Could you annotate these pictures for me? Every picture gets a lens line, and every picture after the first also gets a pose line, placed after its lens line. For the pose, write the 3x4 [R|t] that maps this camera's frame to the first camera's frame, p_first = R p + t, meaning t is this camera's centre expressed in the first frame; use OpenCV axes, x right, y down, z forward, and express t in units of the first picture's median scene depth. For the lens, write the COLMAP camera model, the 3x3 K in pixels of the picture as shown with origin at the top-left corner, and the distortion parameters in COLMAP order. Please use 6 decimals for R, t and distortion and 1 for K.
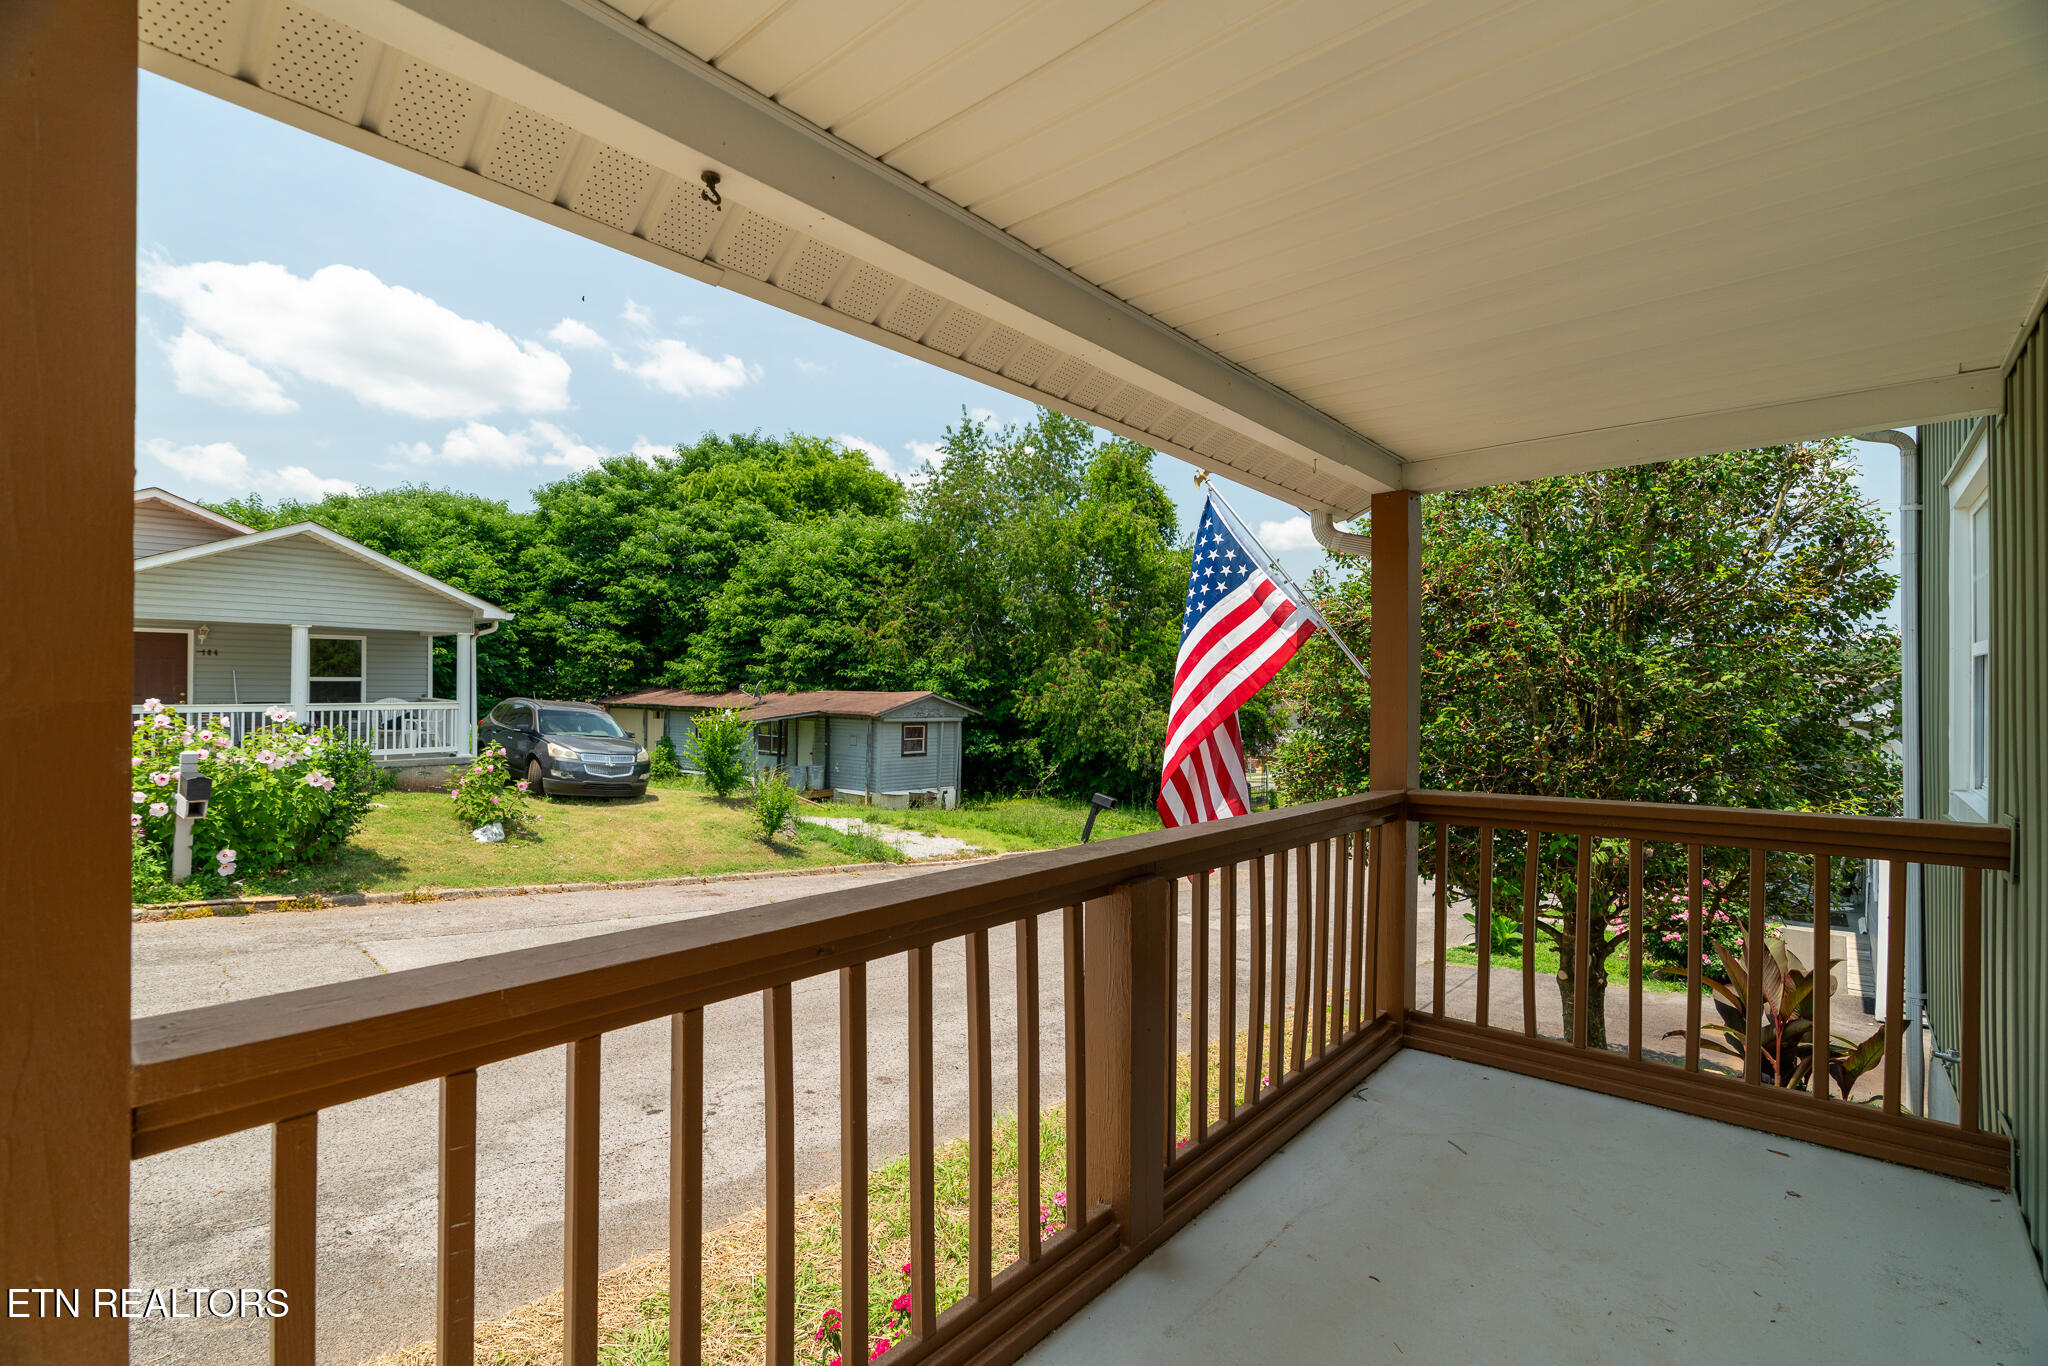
lens RADIAL K [[924.4, 0, 1035.8], [0, 924.4, 684.6], [0, 0, 1]] dist [-0.002823, 0.002842]
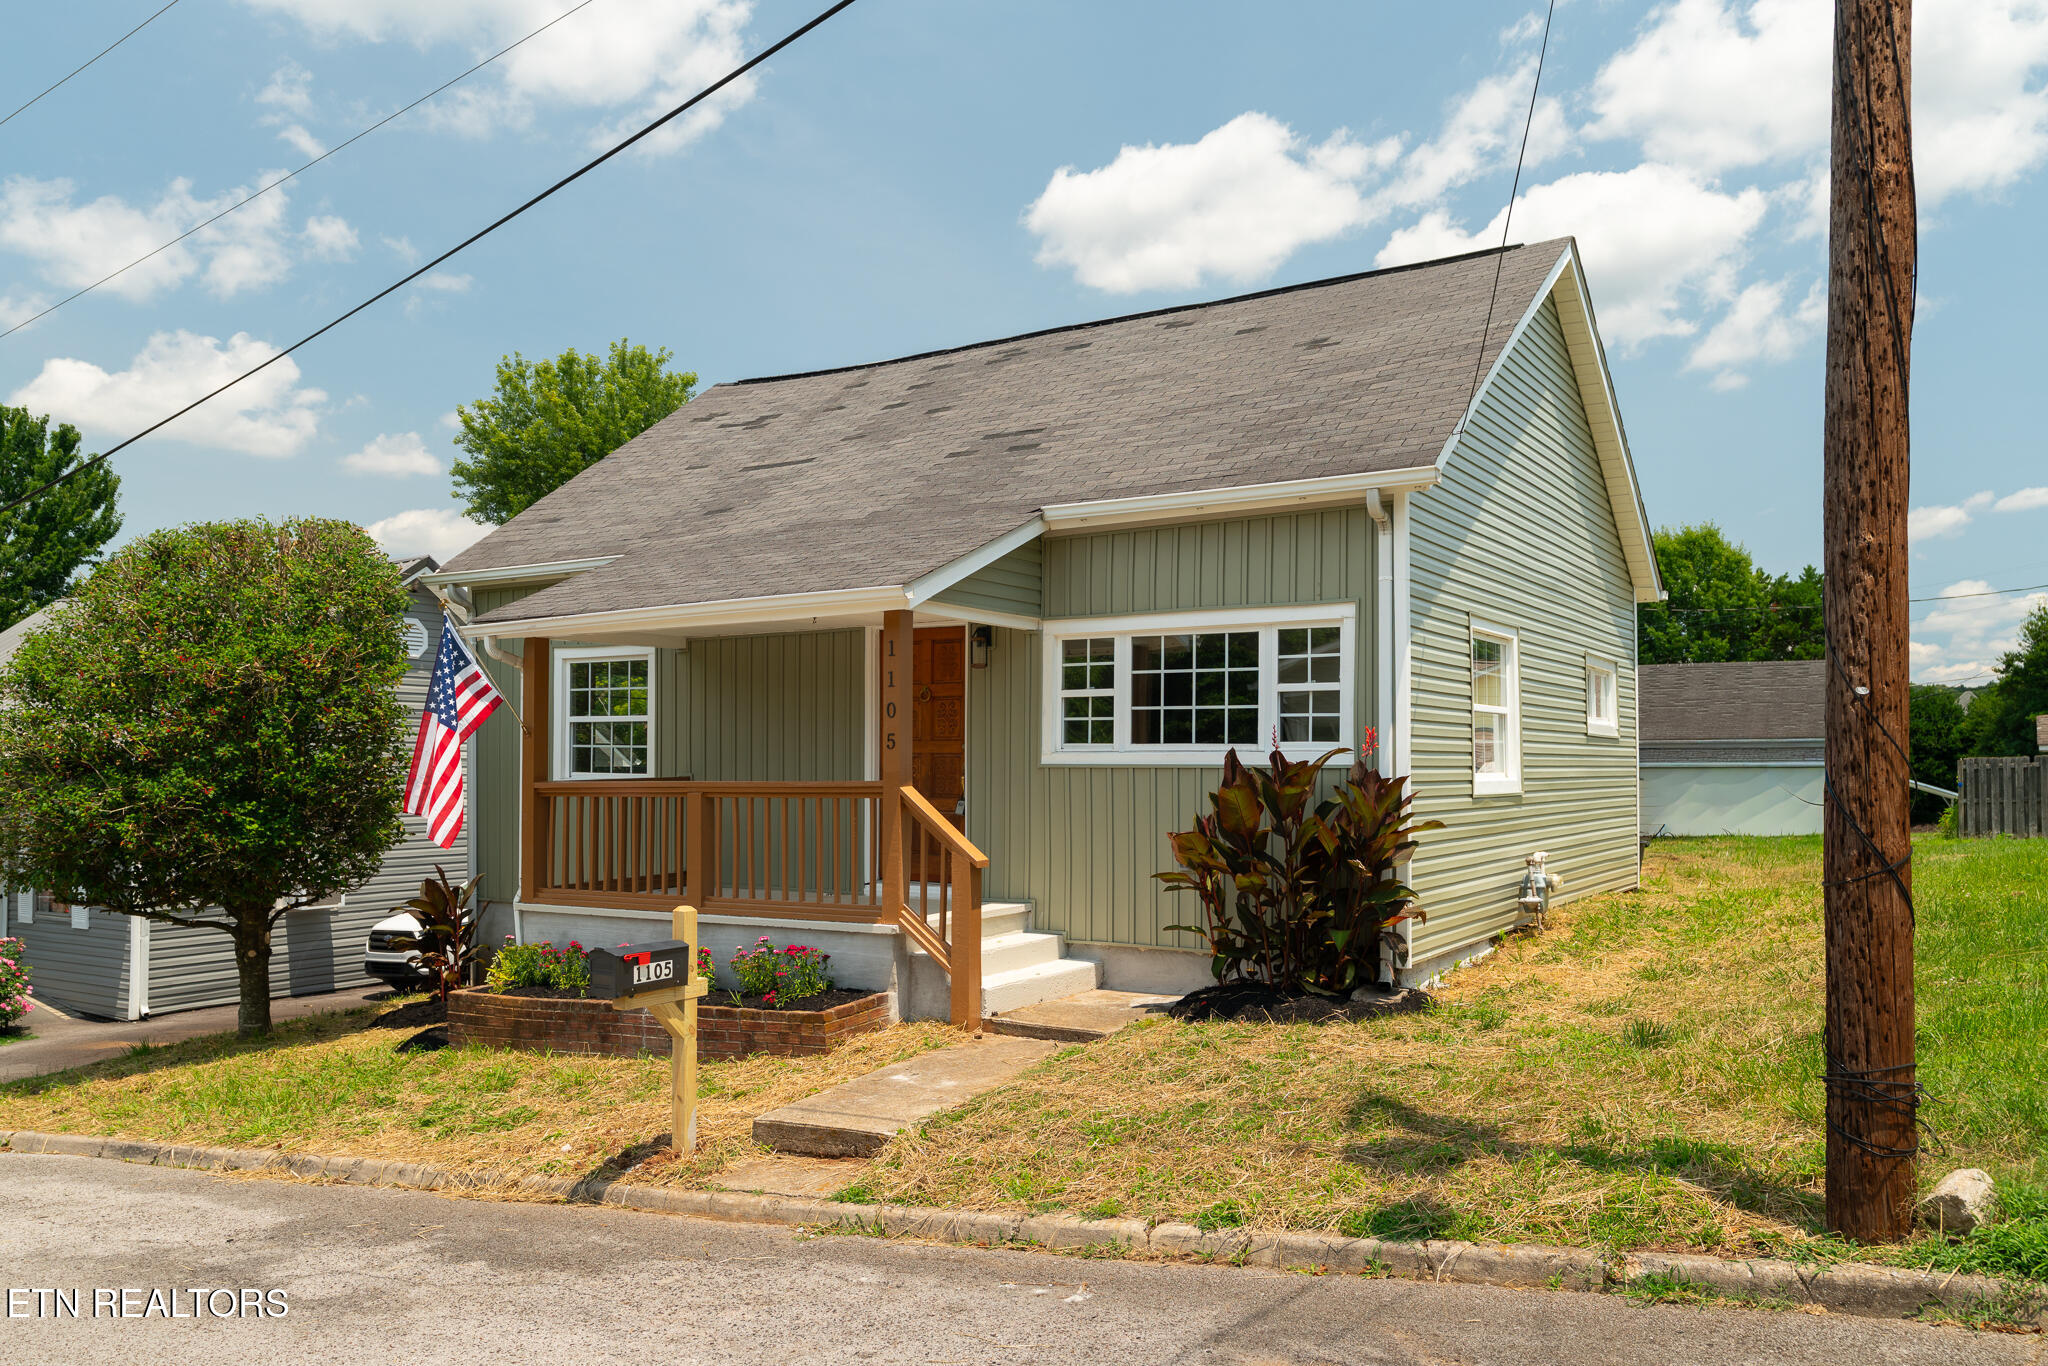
lens RADIAL K [[1521.6, 0, 1026.6], [0, 1521.6, 739.6], [0, 0, 1]] dist [0.008838, -0.000716]
pose [[-0.144554, 0.007085, 0.989472, -2.292166], [-0.004837, 0.999957, -0.007866, 0.029849], [-0.989485, -0.005923, -0.144513, 0.305490]]
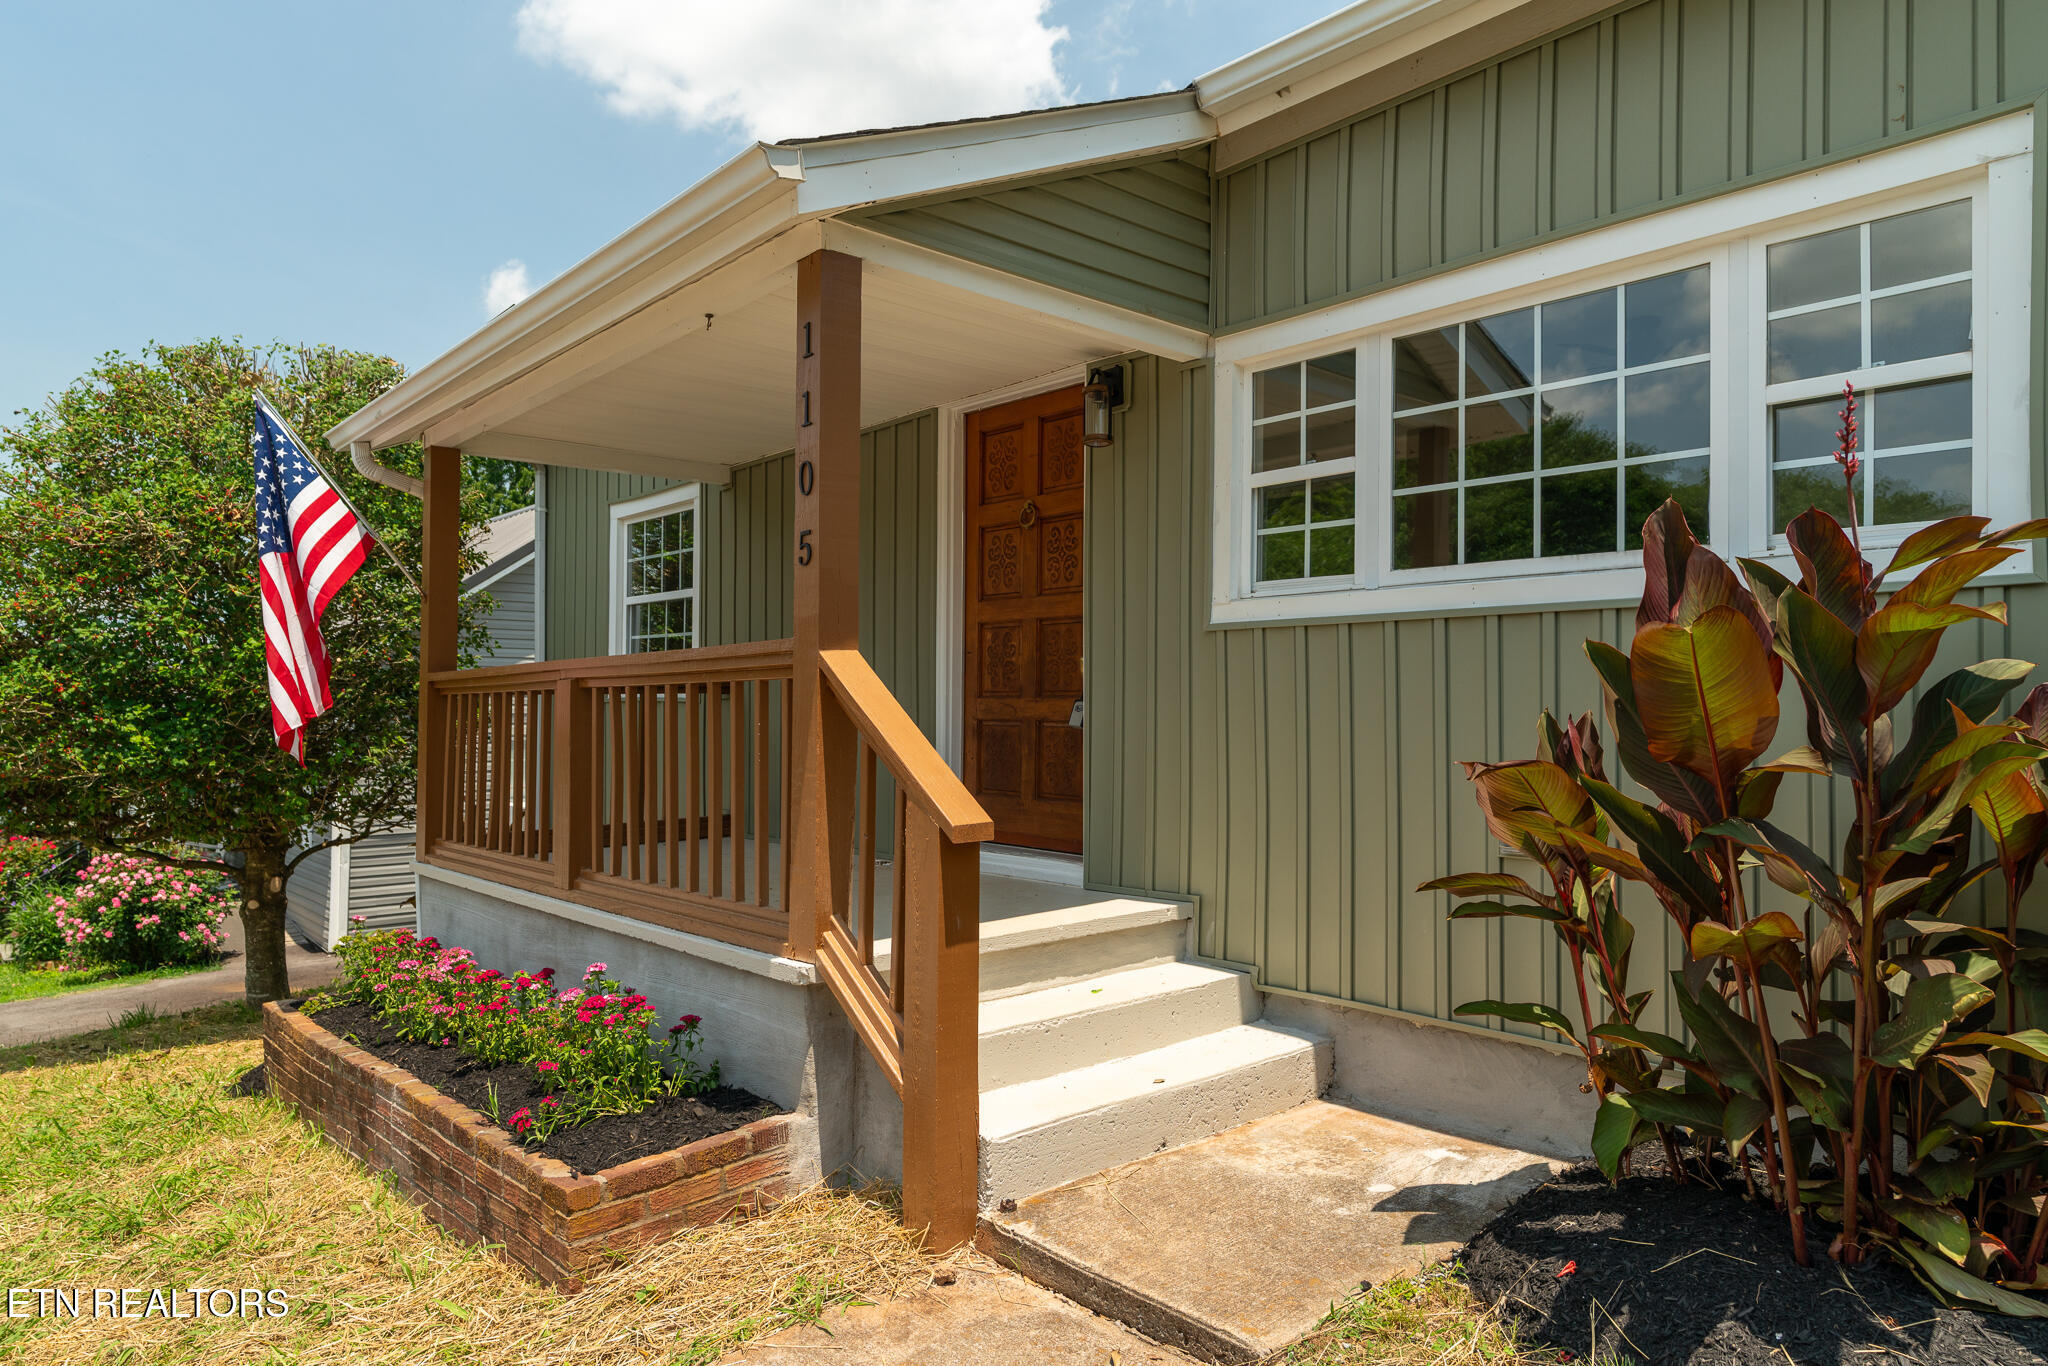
lens RADIAL K [[1270.9, 0, 1029.6], [0, 1270.9, 680.3], [0, 0, 1]] dist [0.000871, 0.002274]
pose [[0.131784, 0.015841, 0.991152, -0.956241], [-0.005519, 0.999869, -0.015247, 0.107855], [-0.991263, -0.003461, 0.131854, -0.047398]]
